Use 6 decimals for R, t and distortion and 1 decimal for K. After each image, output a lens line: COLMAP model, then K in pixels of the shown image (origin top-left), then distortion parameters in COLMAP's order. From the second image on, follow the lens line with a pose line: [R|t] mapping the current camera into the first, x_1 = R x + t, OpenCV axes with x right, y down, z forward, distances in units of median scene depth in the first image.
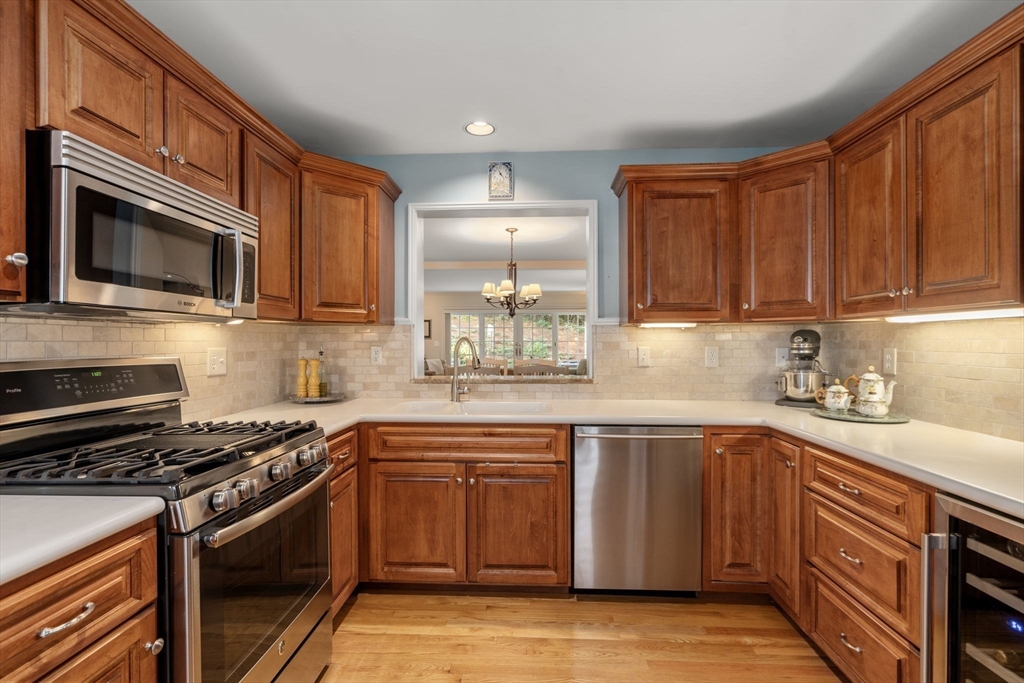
lens RADIAL K [[469.4, 0, 511.3], [0, 469.4, 335.7], [0, 0, 1]] dist [-0.000748, 0.000740]
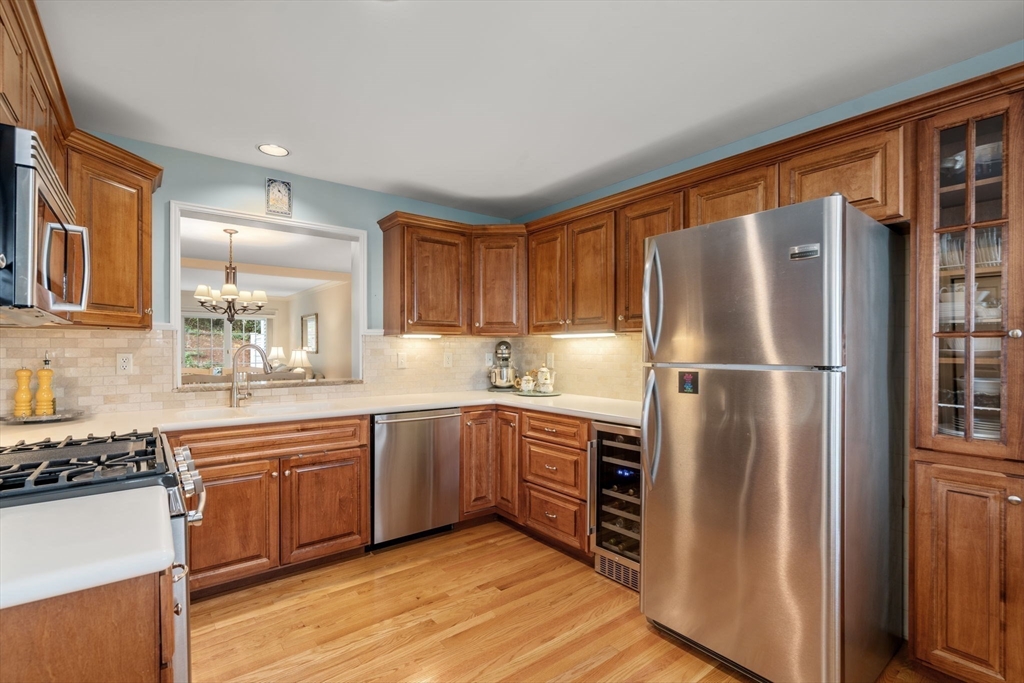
lens RADIAL K [[469.4, 0, 511.3], [0, 469.4, 335.7], [0, 0, 1]] dist [-0.000748, 0.000740]
pose [[0.757350, 0.020174, 0.652698, -0.413697], [-0.009115, 0.999752, -0.020325, 0.000694], [-0.652946, 0.009444, 0.757346, -0.196293]]
